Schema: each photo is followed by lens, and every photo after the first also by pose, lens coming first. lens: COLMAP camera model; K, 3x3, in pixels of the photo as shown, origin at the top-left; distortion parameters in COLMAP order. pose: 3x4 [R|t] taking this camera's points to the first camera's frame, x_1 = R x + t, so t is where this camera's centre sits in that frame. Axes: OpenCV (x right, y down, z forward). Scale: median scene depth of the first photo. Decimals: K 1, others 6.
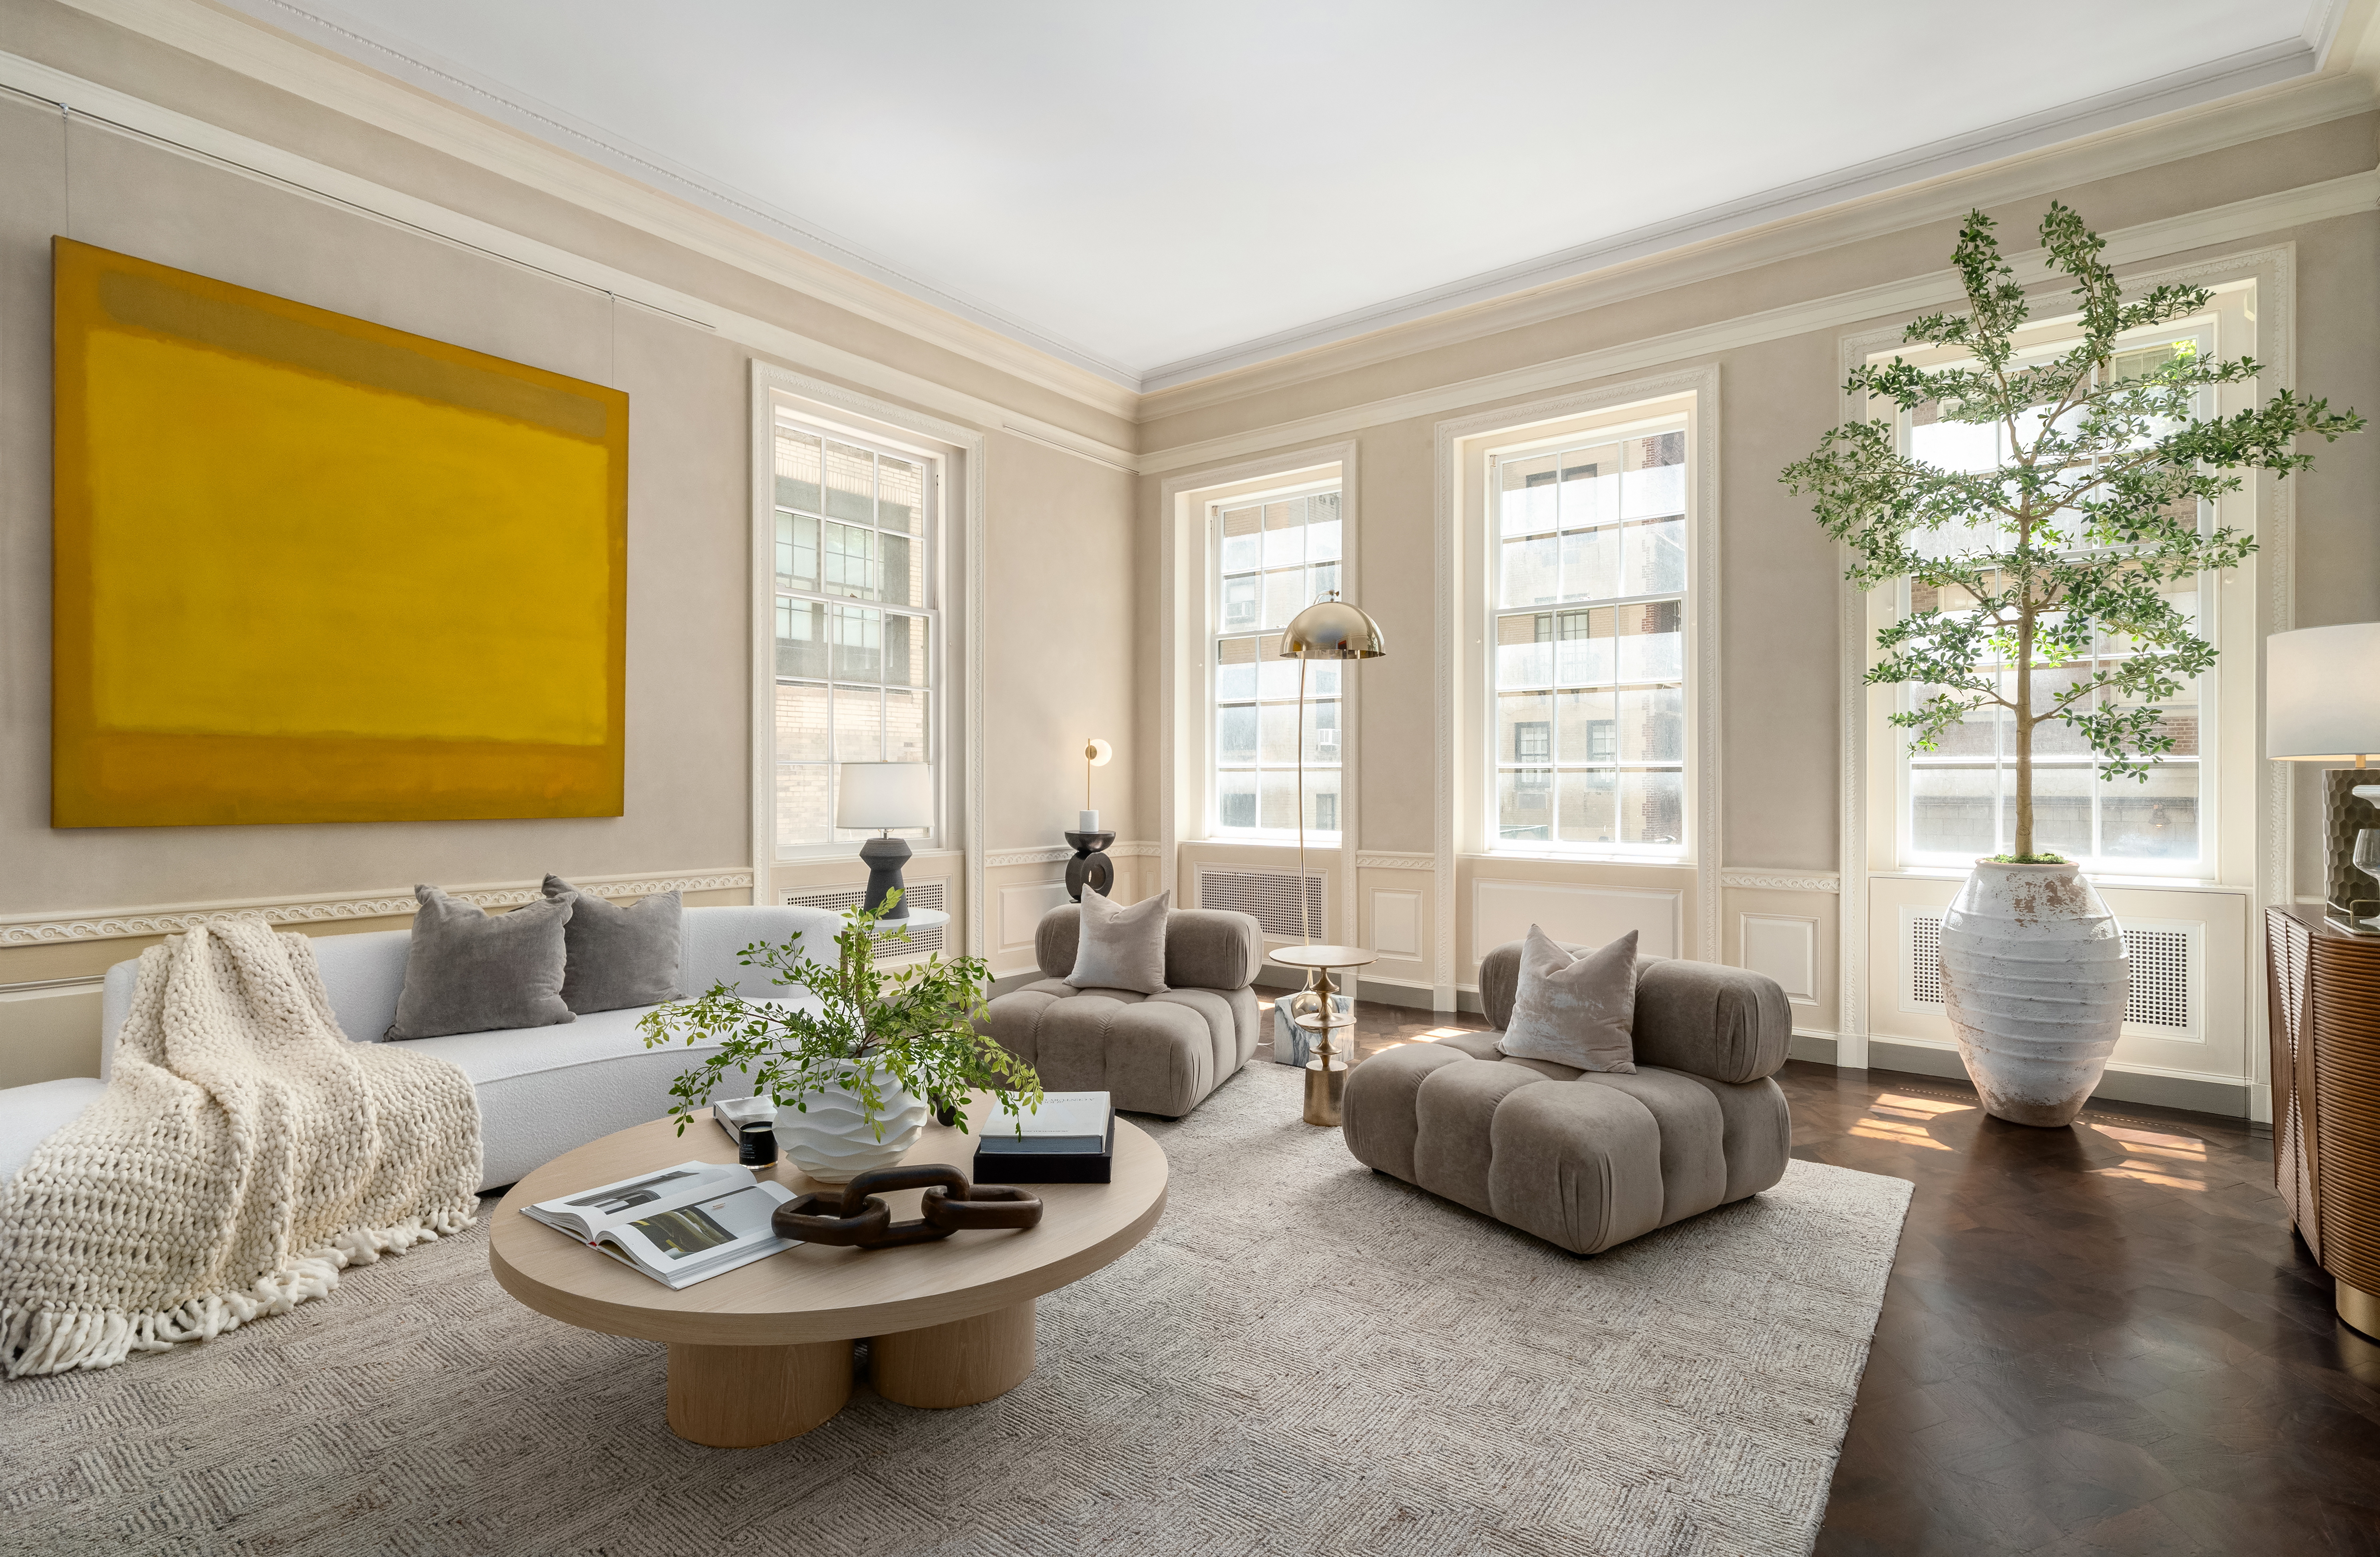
lens RADIAL K [[1142.8, 0, 1131.2], [0, 1142.8, 802.7], [0, 0, 1]] dist [0.002632, 0.000421]
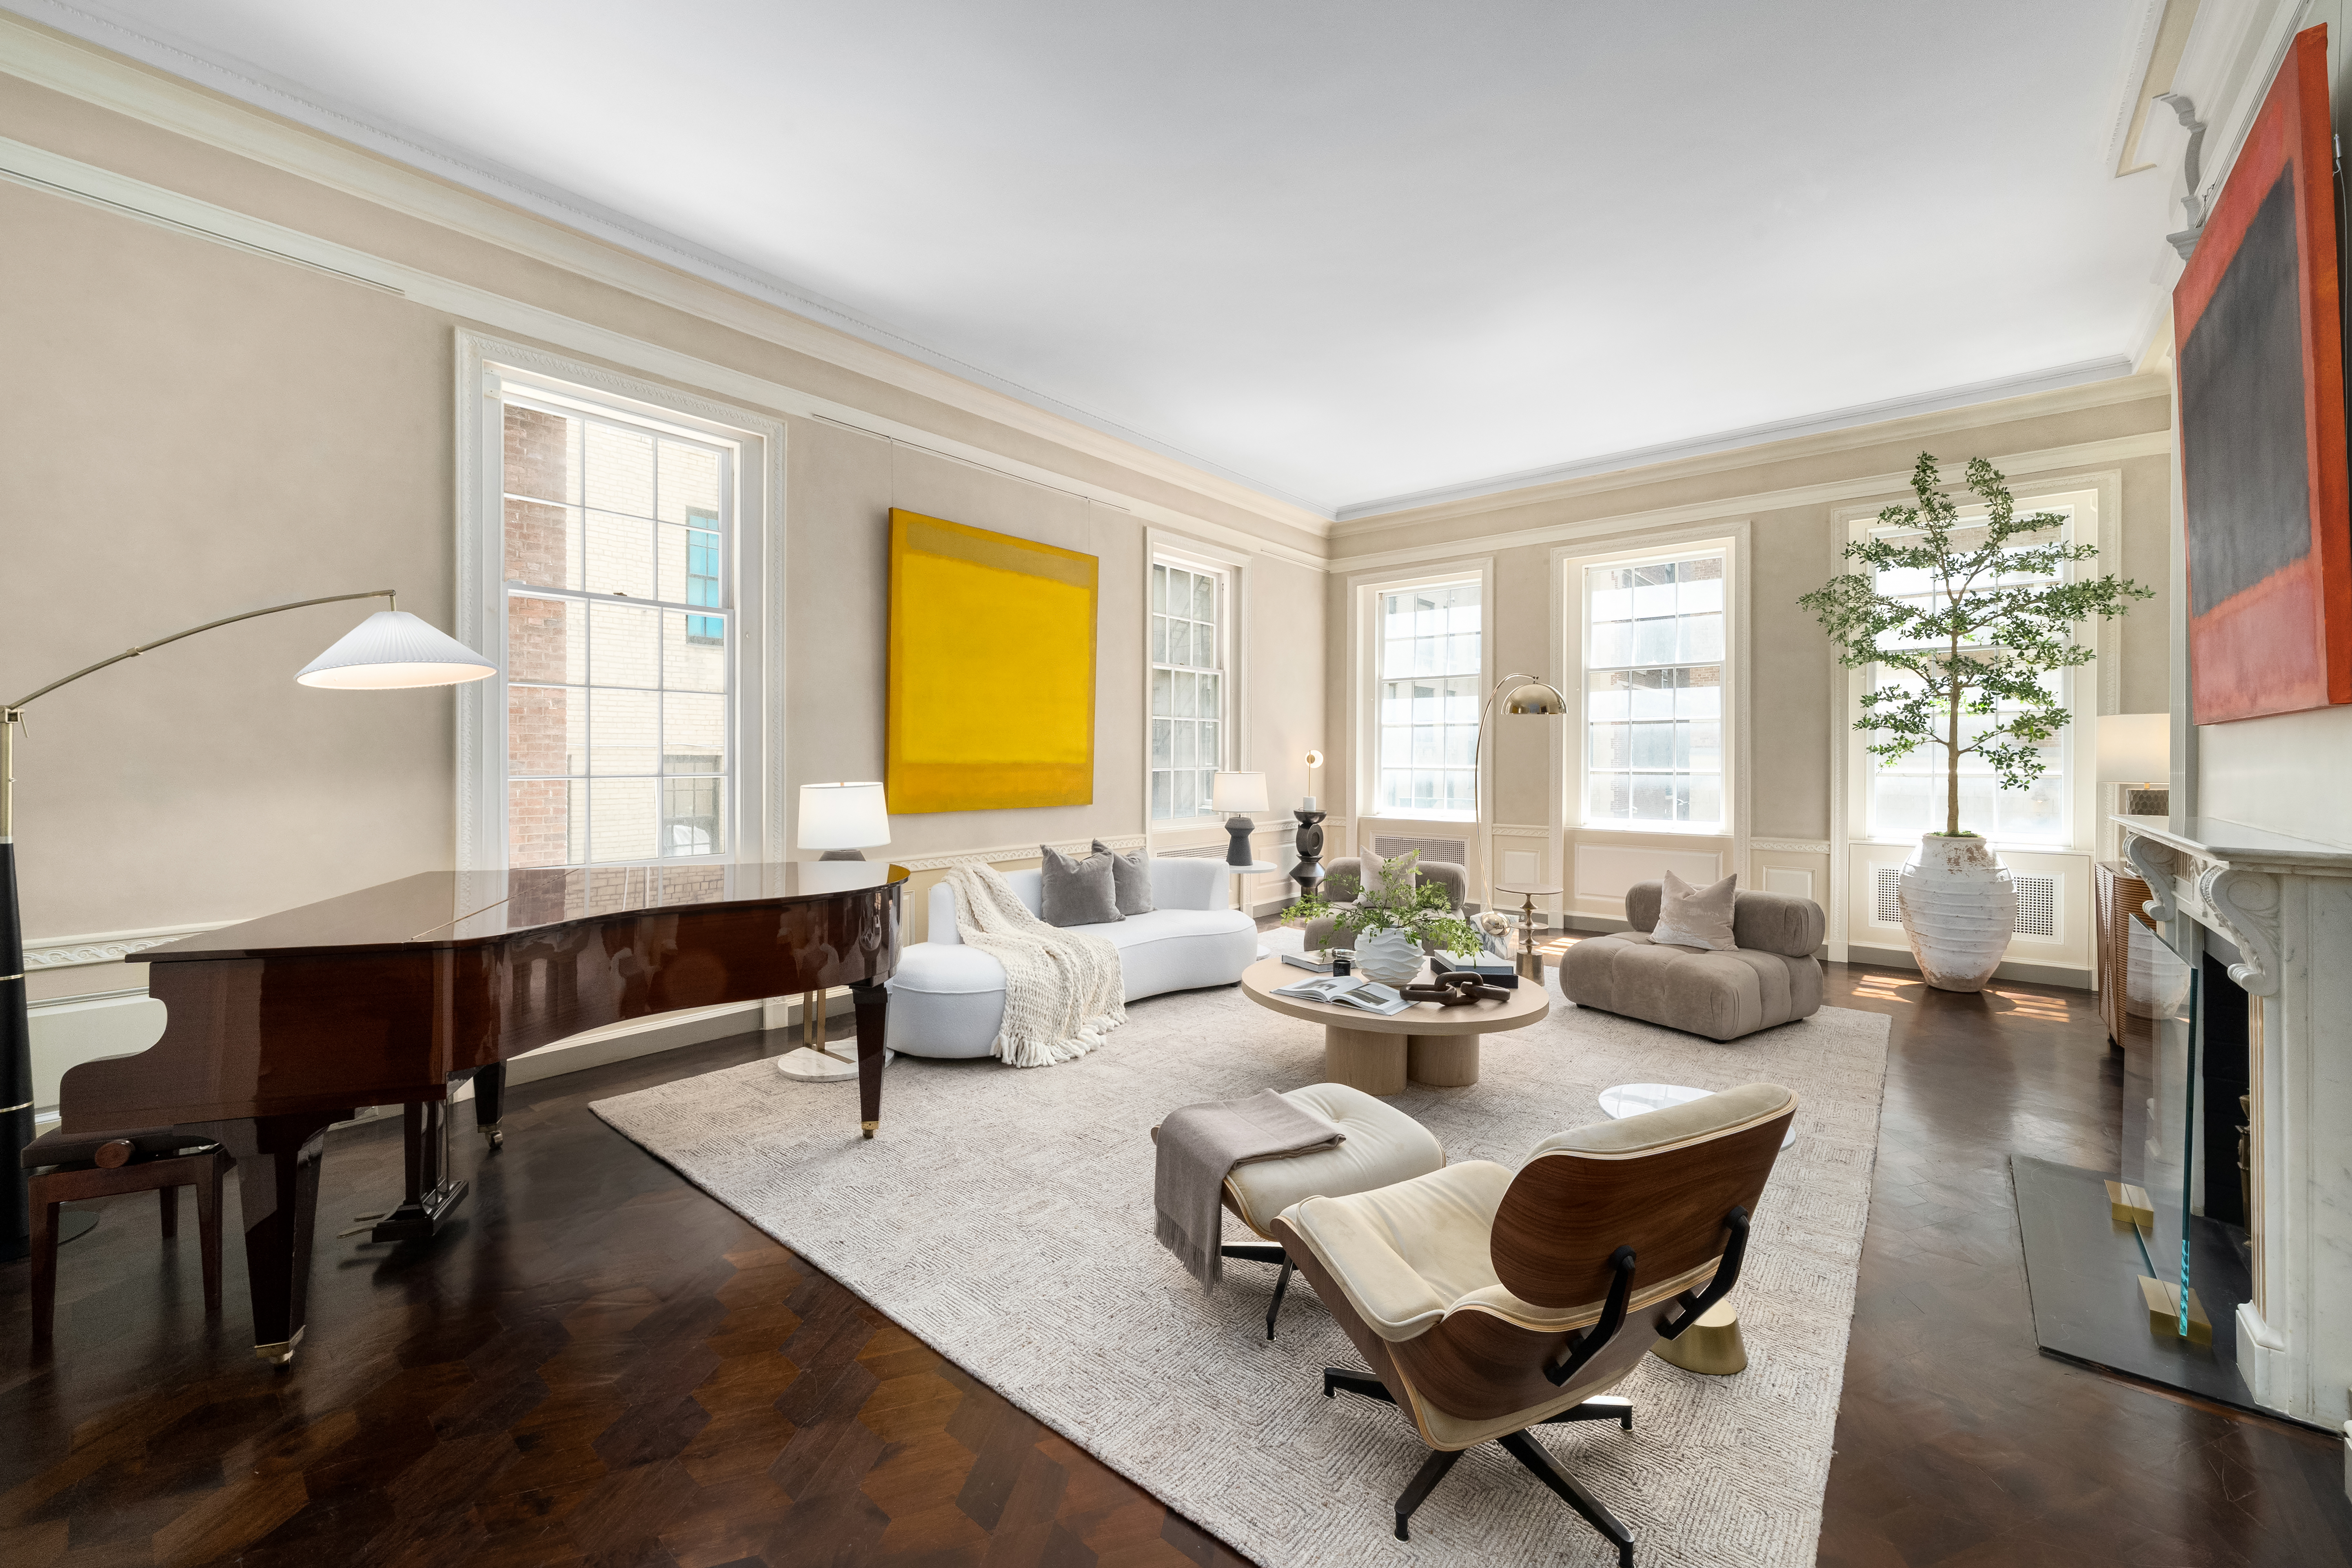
lens RADIAL K [[868.0, 0, 1176.0], [0, 868.0, 784.0], [0, 0, 1]] dist [-0.001358, -0.000155]
pose [[0.998630, 0.001814, -0.052300, -0.287033], [-0.001643, 0.999993, 0.003327, -0.025698], [0.052305, -0.003236, 0.998626, -0.324752]]
